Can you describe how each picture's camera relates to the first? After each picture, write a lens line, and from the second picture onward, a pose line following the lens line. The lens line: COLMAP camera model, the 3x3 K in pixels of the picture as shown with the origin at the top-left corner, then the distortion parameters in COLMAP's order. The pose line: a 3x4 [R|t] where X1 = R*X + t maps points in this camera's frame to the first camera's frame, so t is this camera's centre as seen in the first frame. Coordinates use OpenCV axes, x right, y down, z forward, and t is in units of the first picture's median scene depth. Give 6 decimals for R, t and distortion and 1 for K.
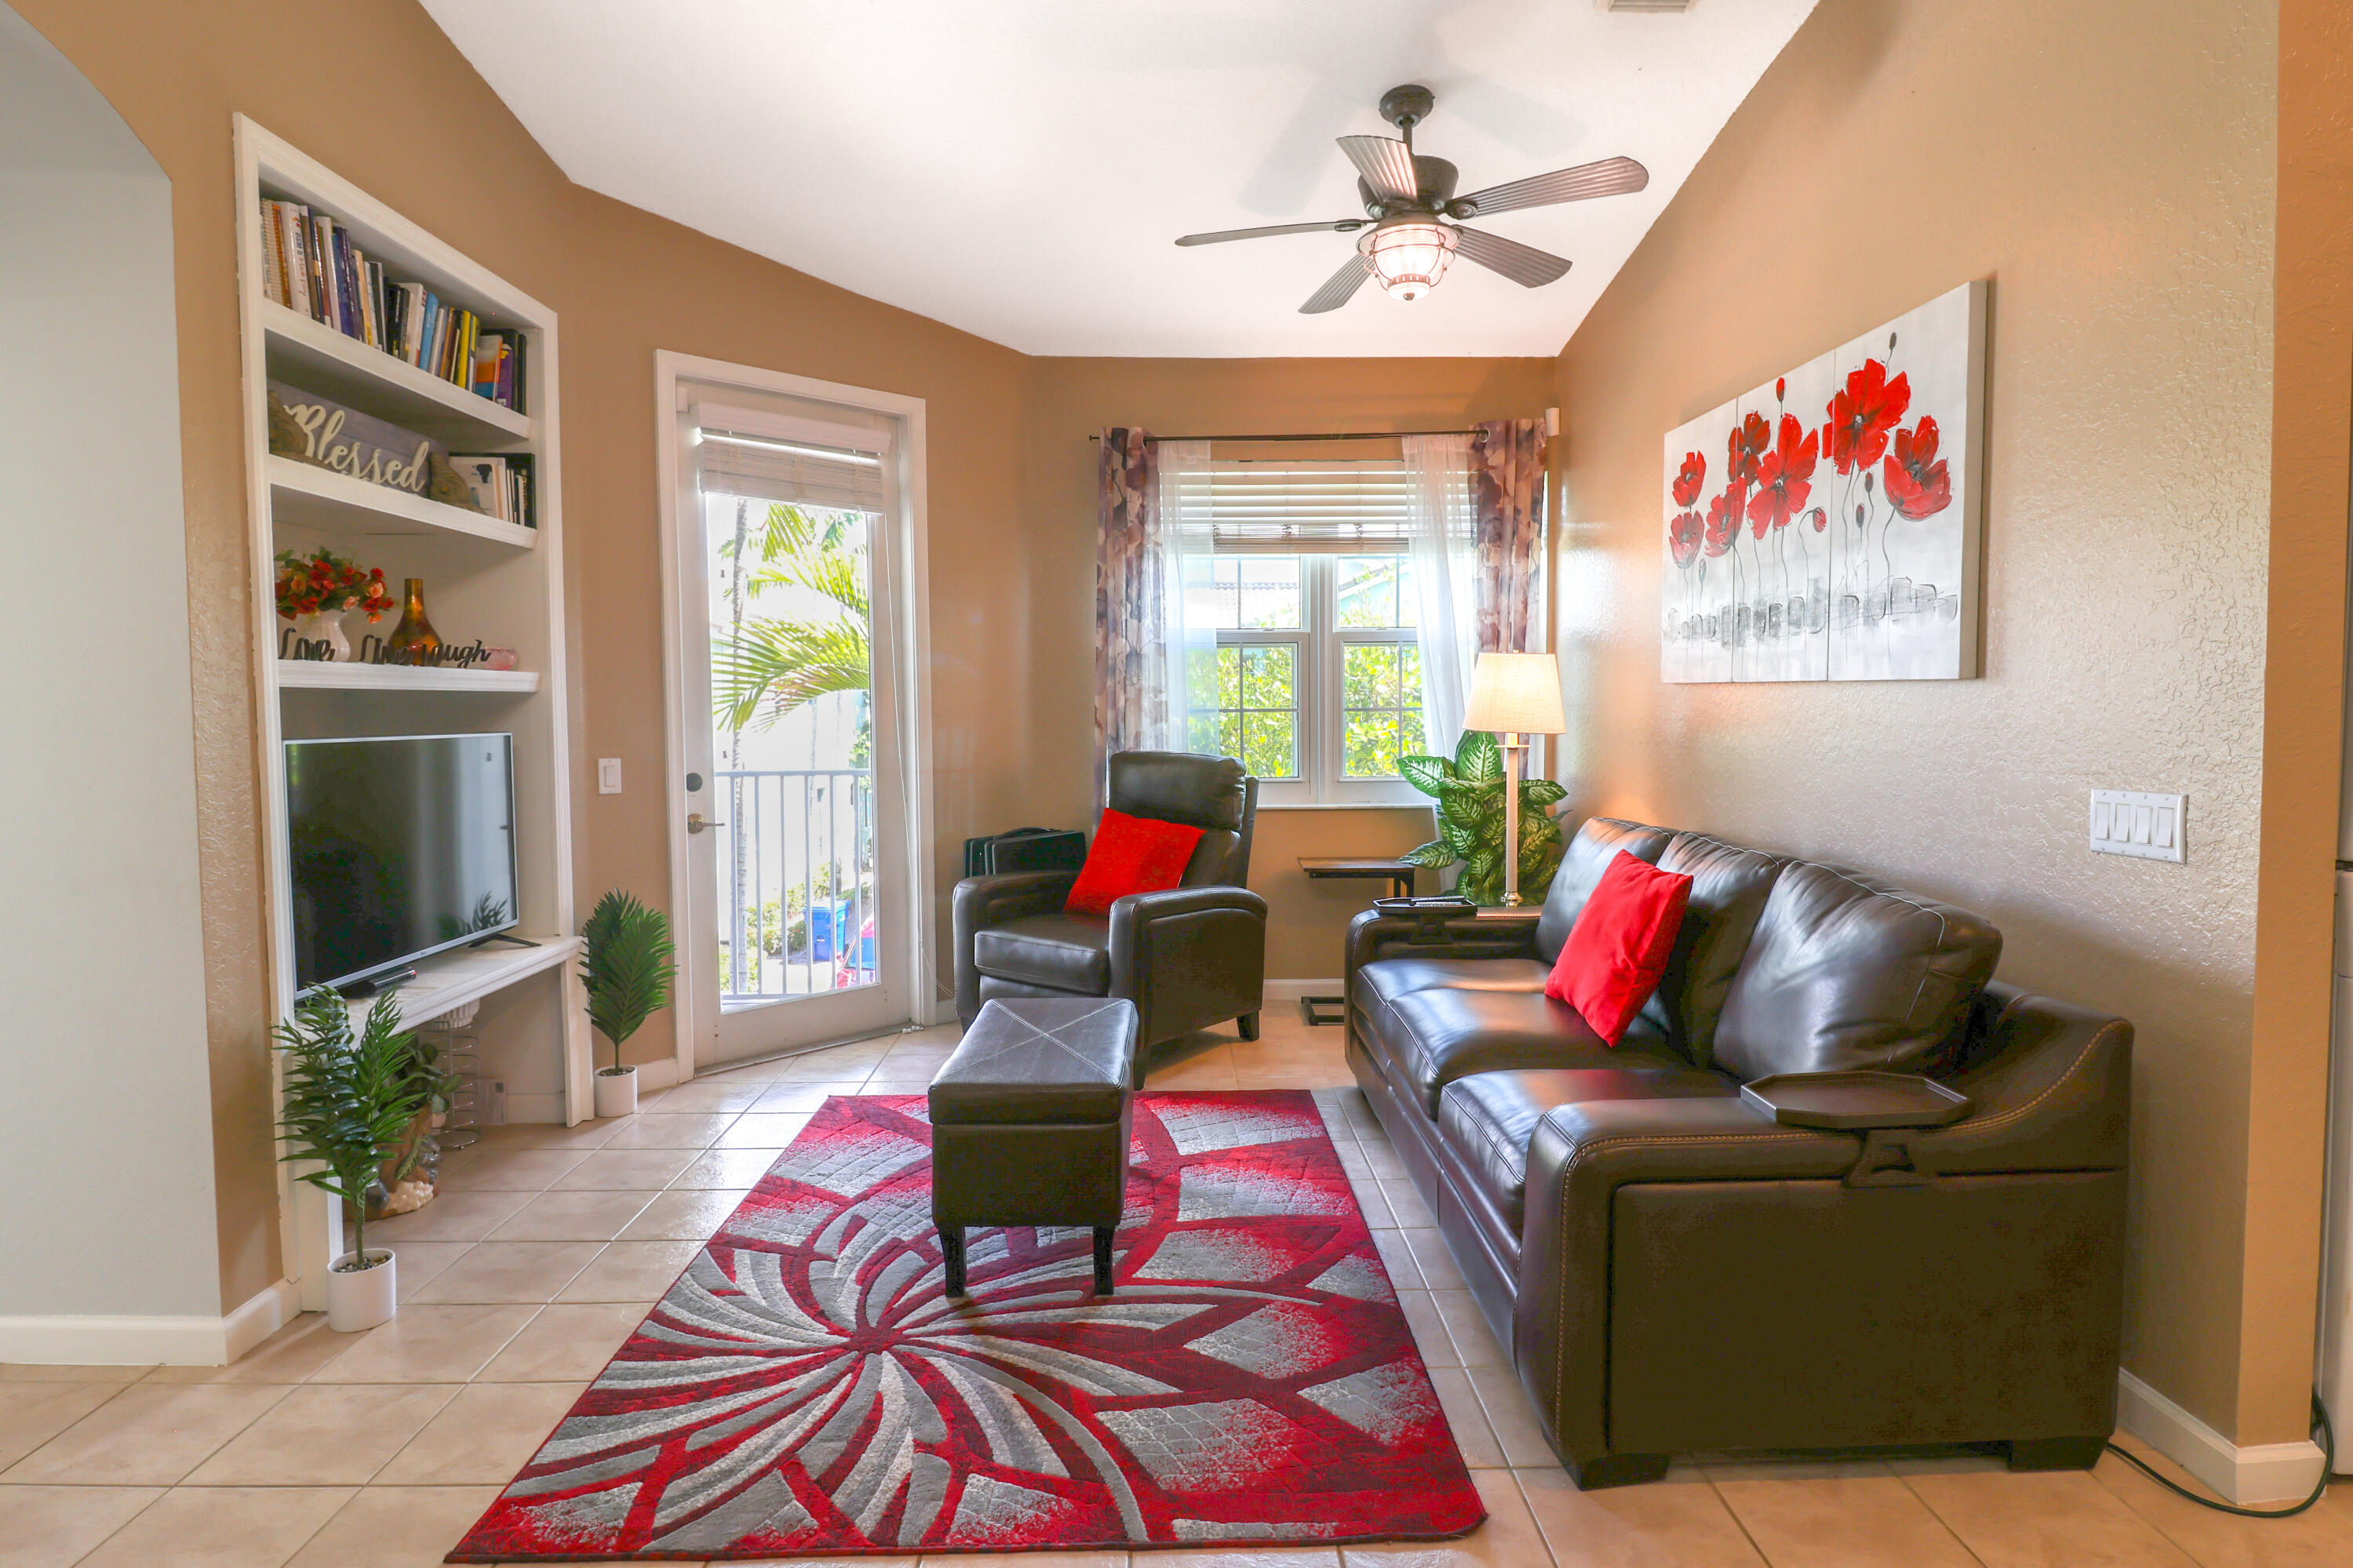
lens RADIAL K [[1255.2, 0, 1178.9], [0, 1255.2, 764.1], [0, 0, 1]] dist [-0.002729, -0.000495]
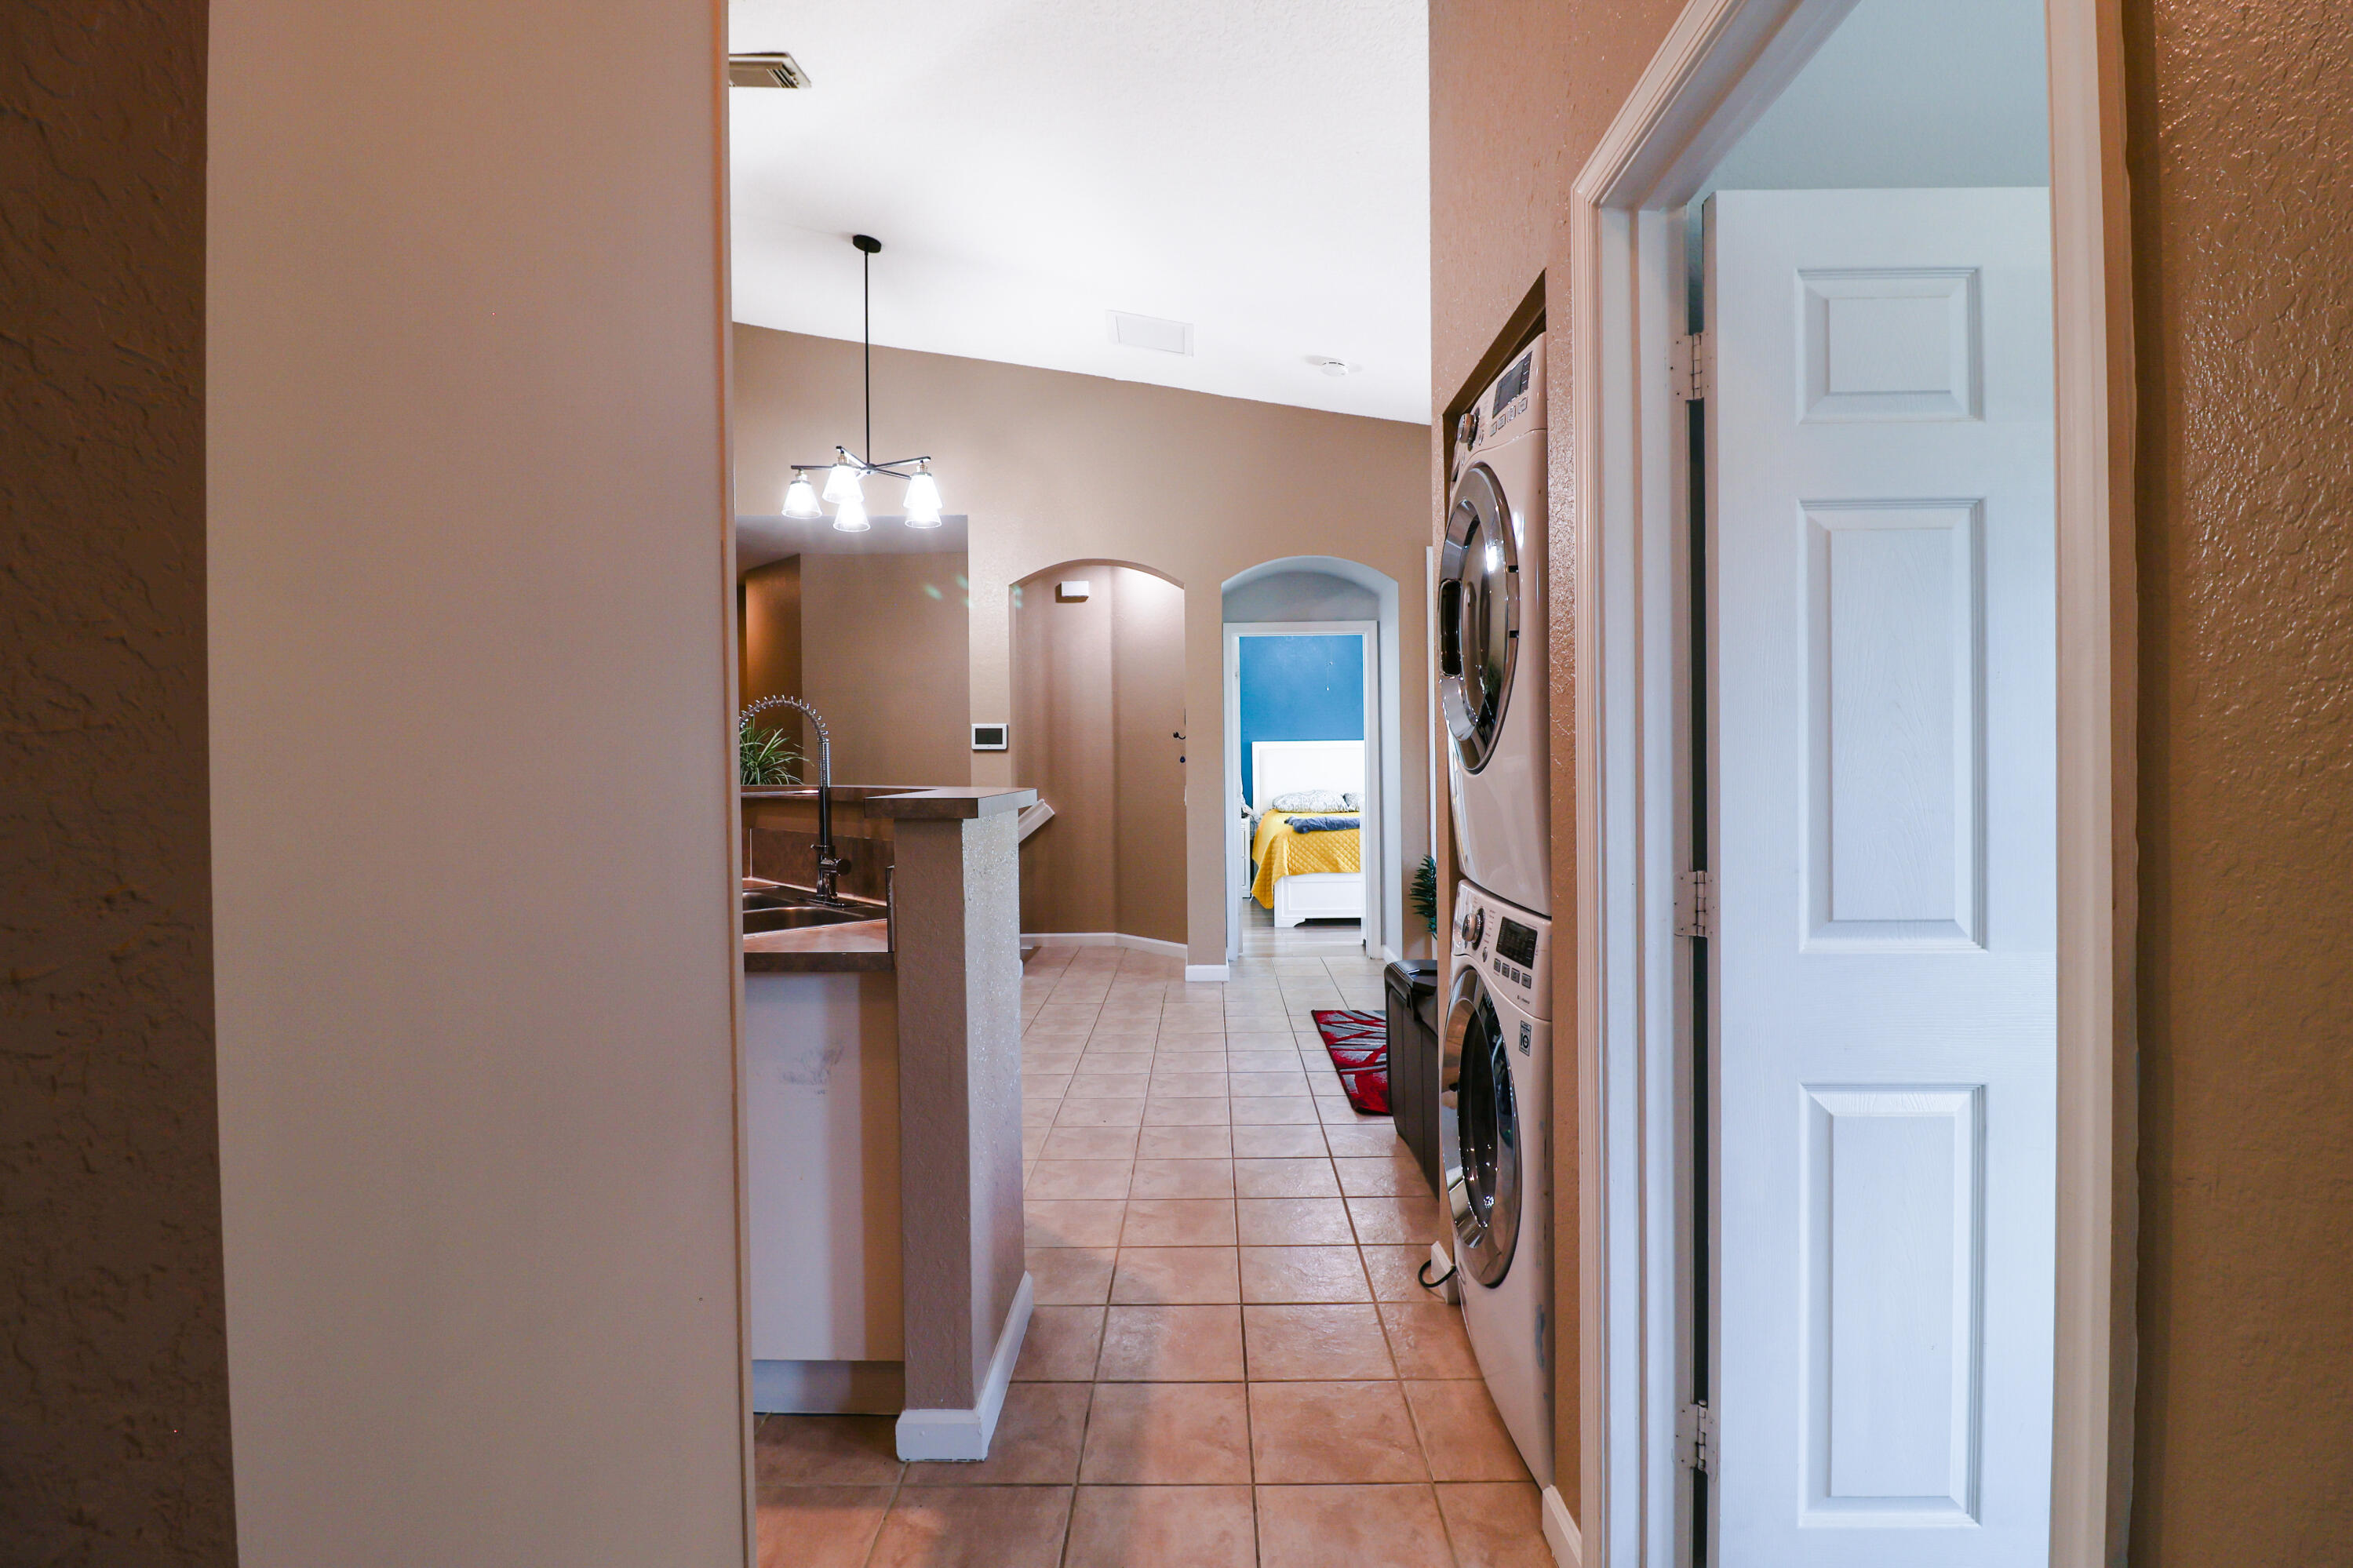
lens RADIAL K [[1092.5, 0, 1184.1], [0, 1092.5, 771.1], [0, 0, 1]] dist [-0.000404, -0.012572]
pose [[-0.039412, 0.018314, -0.999055, 1.707255], [-0.036552, 0.999136, 0.019758, -0.038526], [0.998554, 0.037296, -0.038709, 0.545000]]
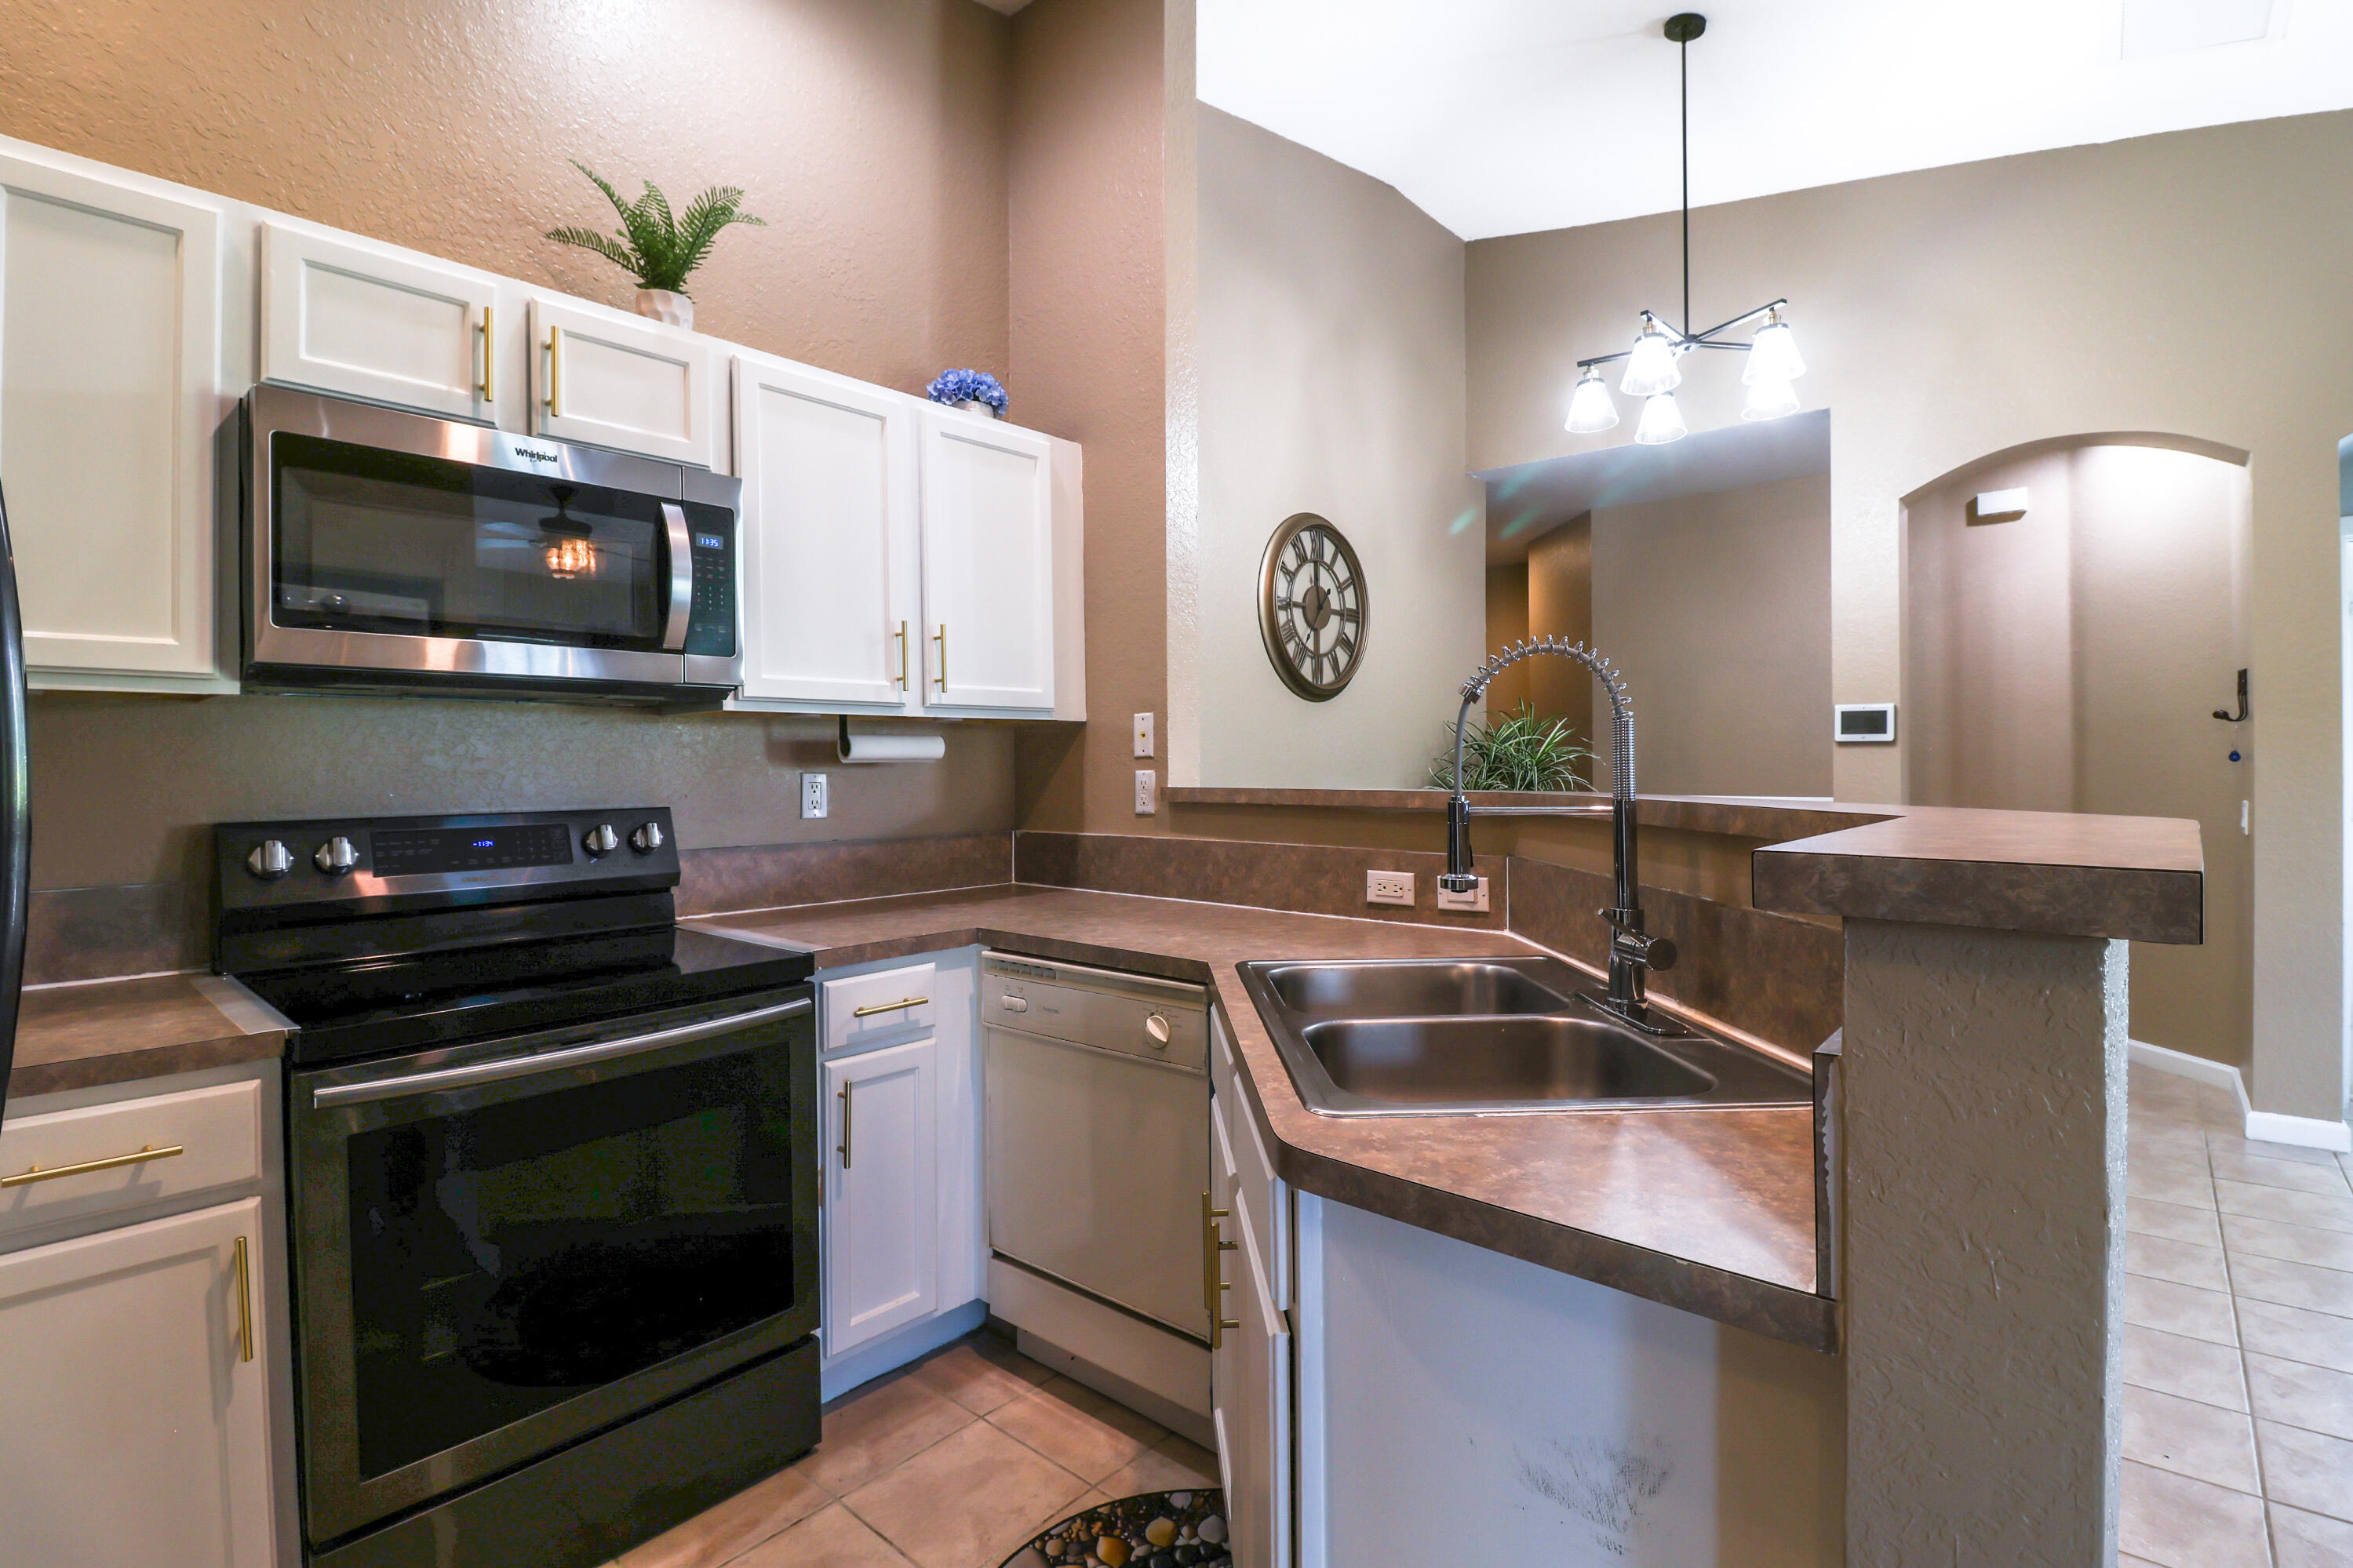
lens RADIAL K [[1092.5, 0, 1184.1], [0, 1092.5, 771.1], [0, 0, 1]] dist [-0.000404, -0.012572]
pose [[-0.670498, 0.015193, -0.741756, 1.232073], [-0.022447, 0.998917, 0.040750, -0.022511], [0.741572, 0.043973, -0.669431, 0.363722]]
